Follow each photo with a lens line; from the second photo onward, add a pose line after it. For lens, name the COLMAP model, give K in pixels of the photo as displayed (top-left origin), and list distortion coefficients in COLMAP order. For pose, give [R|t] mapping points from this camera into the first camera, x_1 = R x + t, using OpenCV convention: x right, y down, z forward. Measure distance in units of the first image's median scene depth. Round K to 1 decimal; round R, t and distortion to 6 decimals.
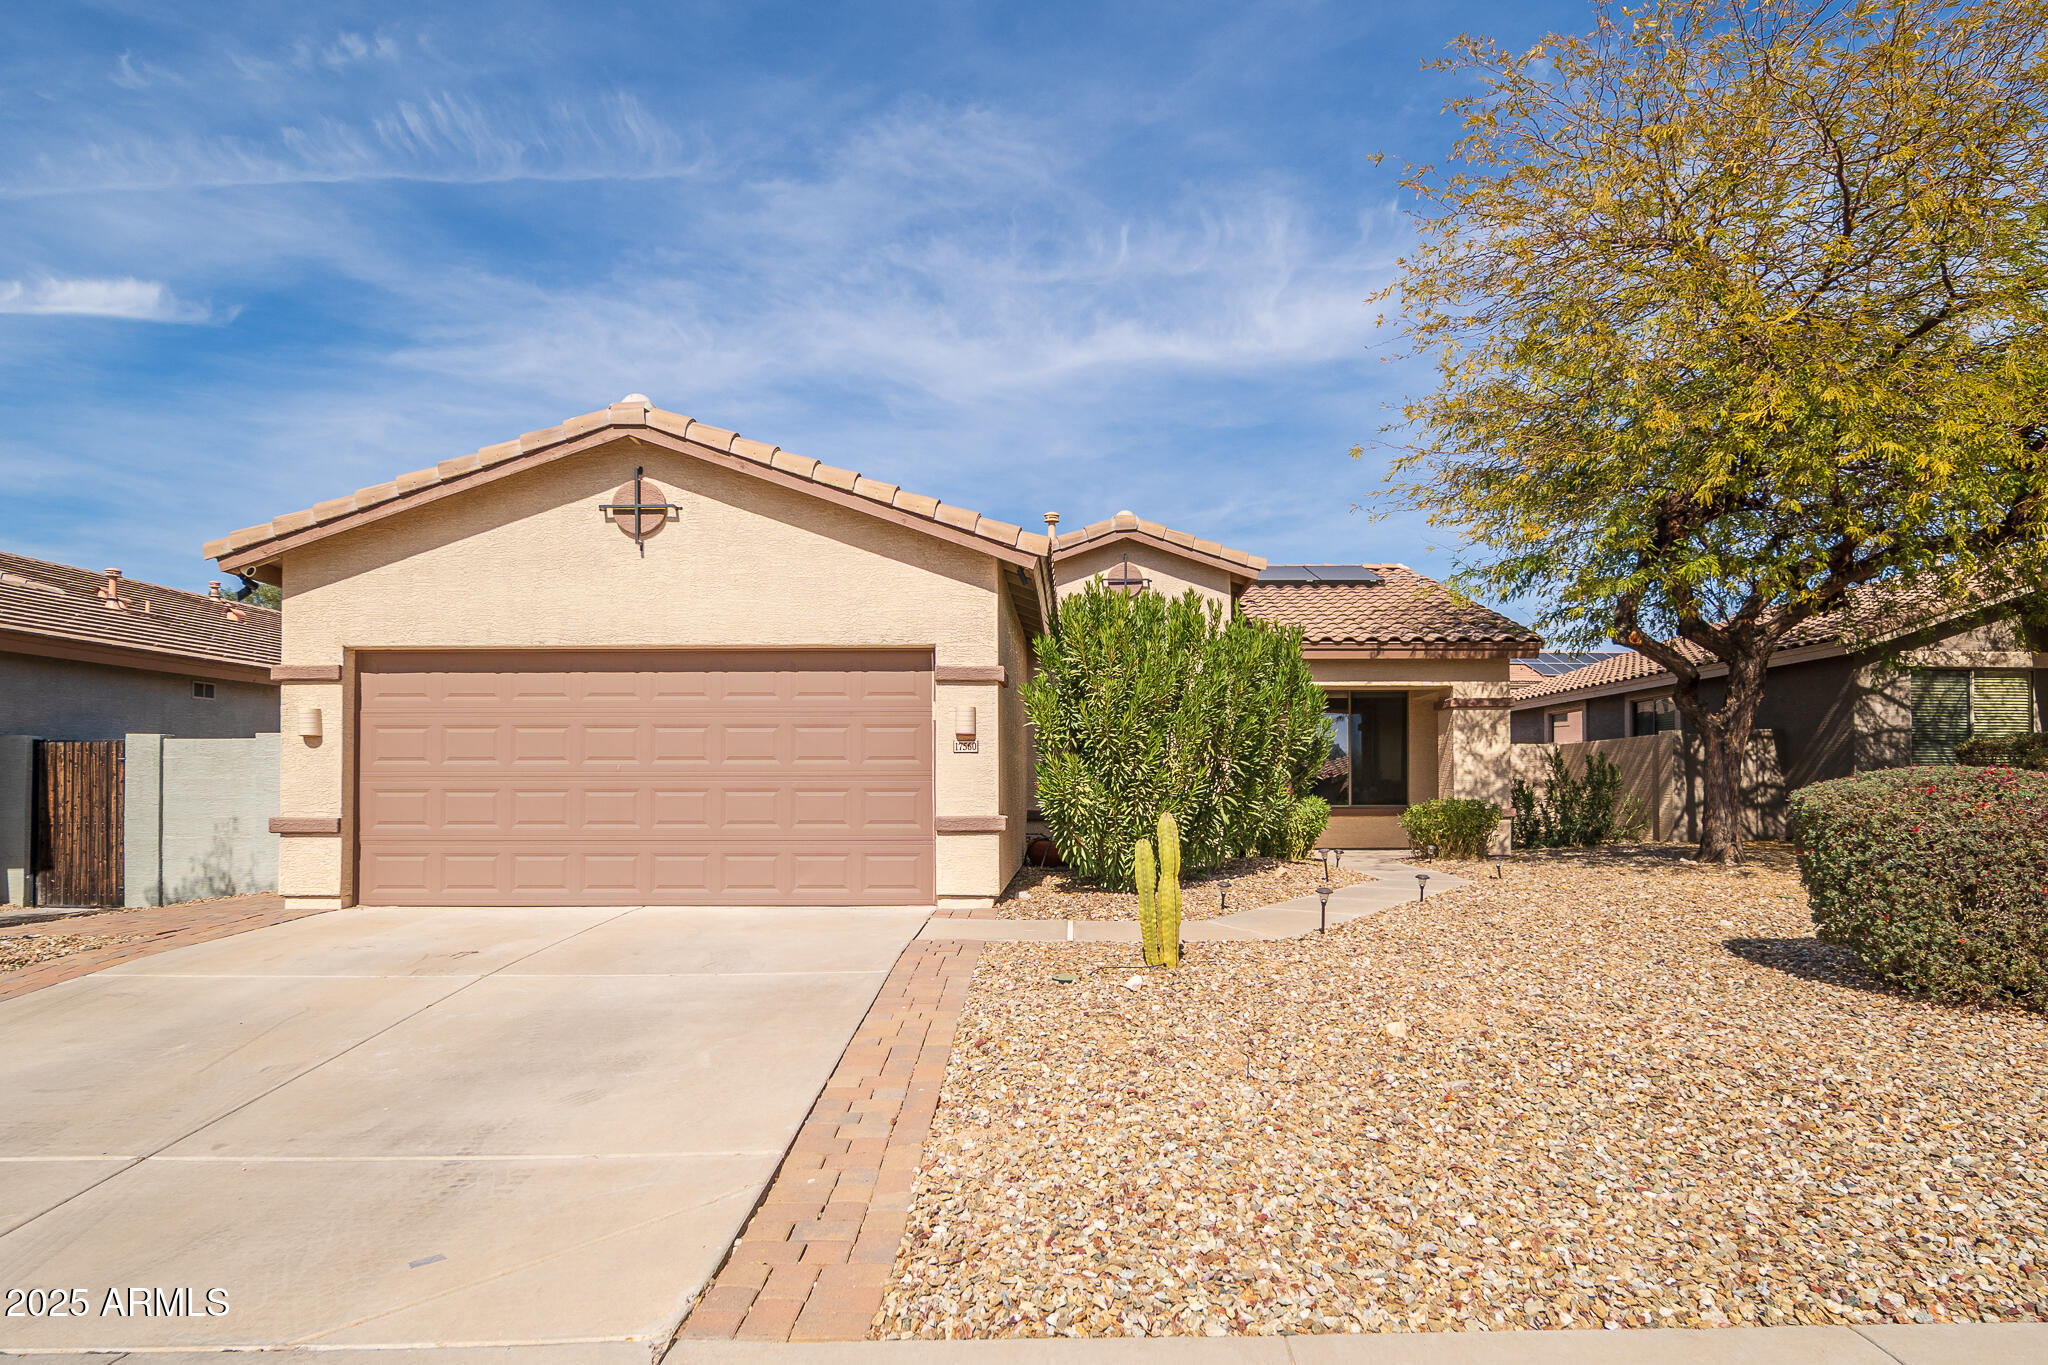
lens RADIAL K [[1228.7, 0, 1027.7], [0, 1228.7, 634.0], [0, 0, 1]] dist [-0.002360, -0.000786]
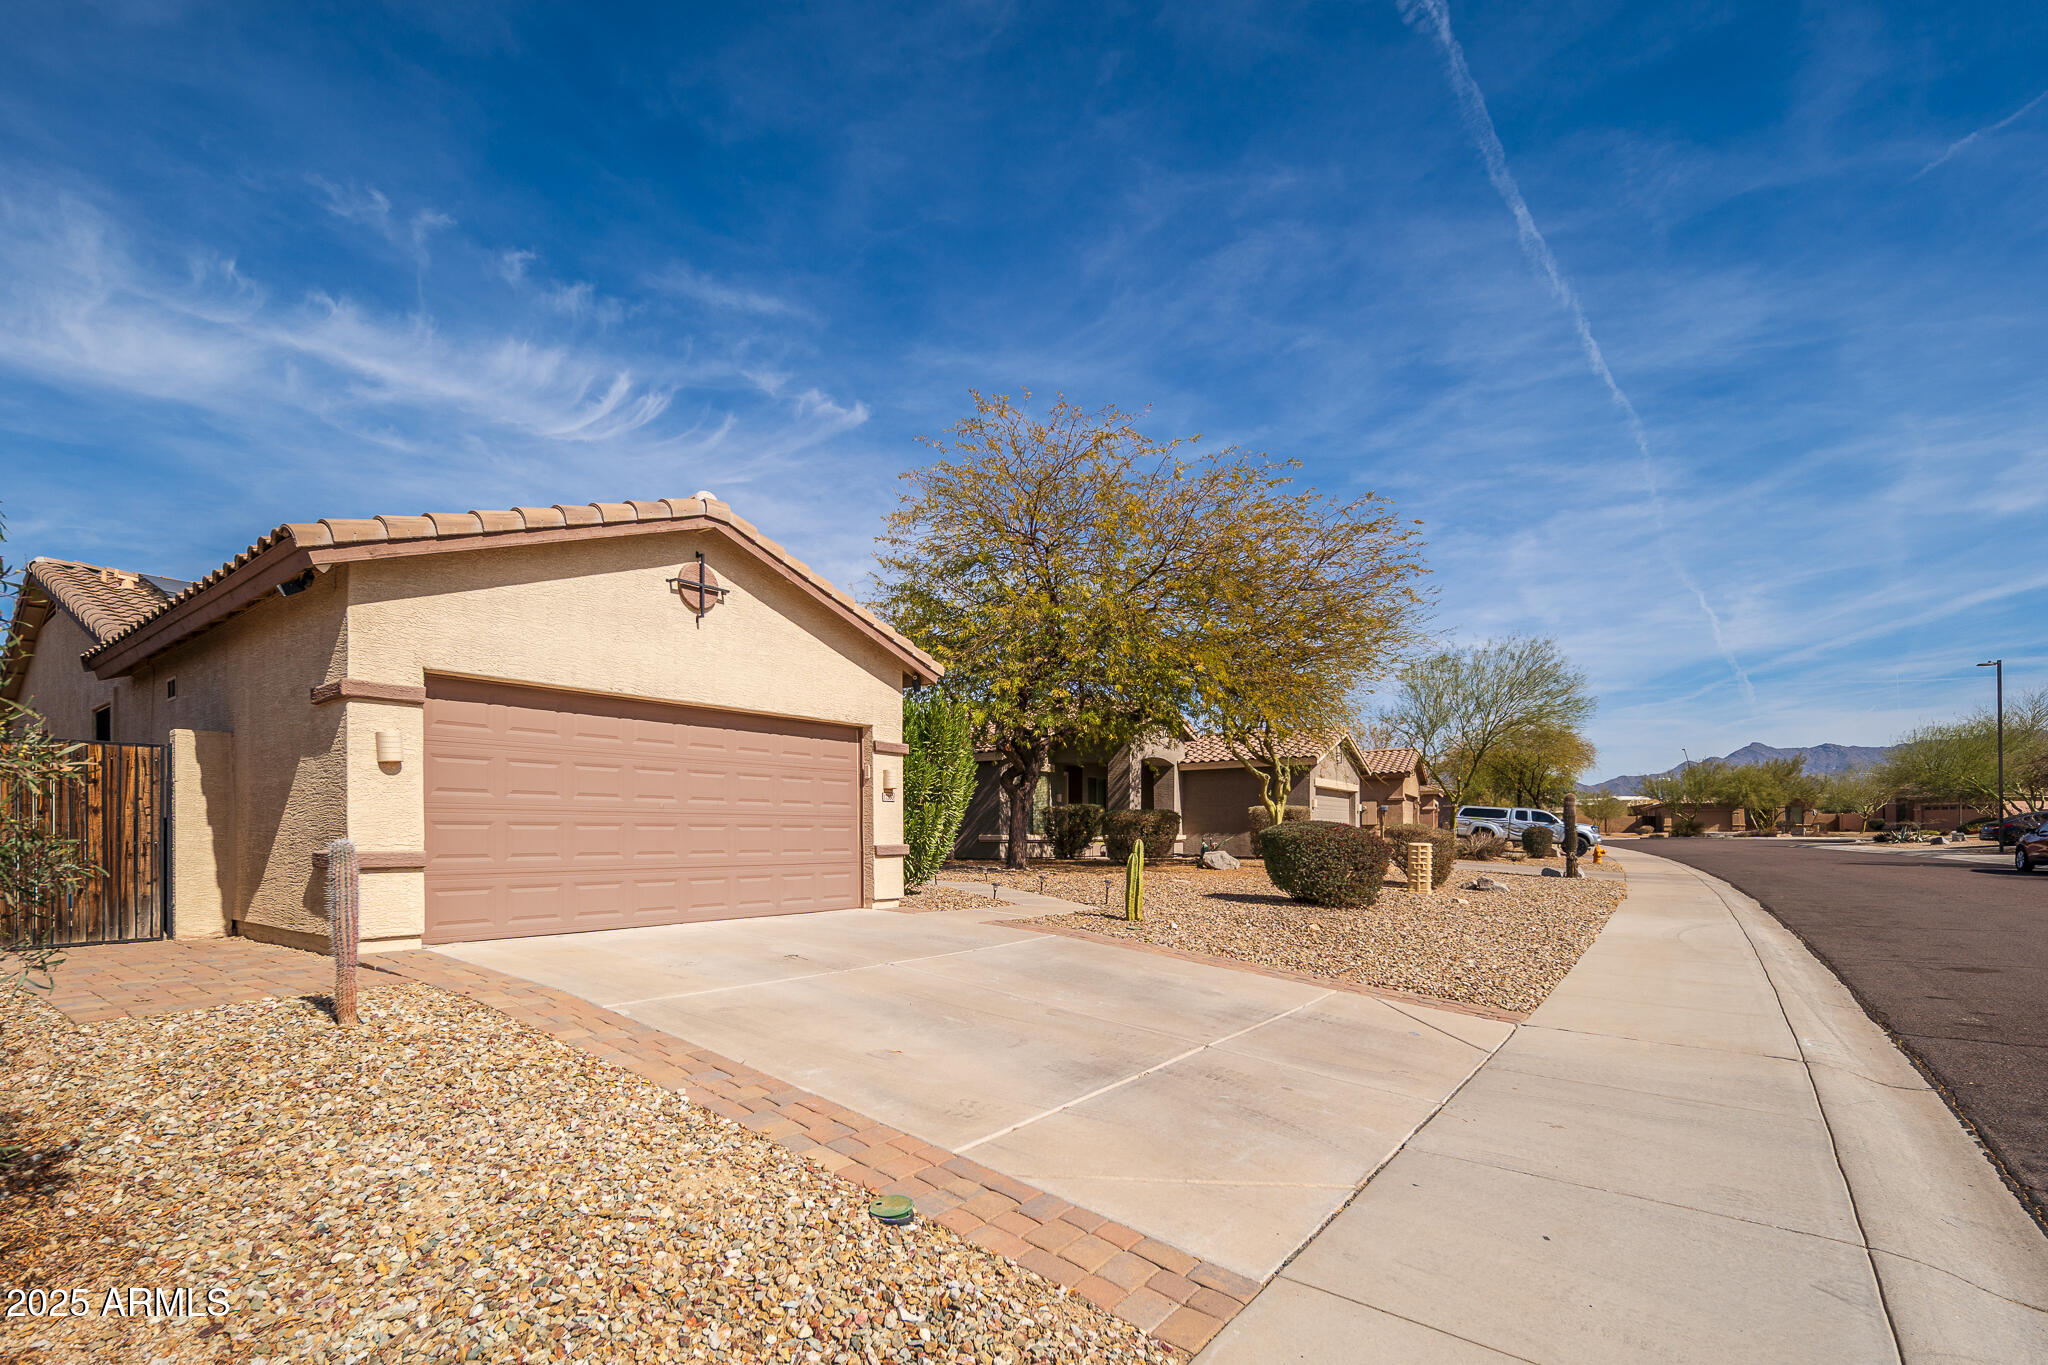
lens RADIAL K [[909.0, 0, 1051.3], [0, 909.0, 694.7], [0, 0, 1]] dist [0.002980, -0.000263]
pose [[0.597275, 0.123342, 0.792496, -0.800504], [-0.102169, 0.991755, -0.077354, 0.034402], [-0.795502, -0.034767, 0.604952, 0.193832]]
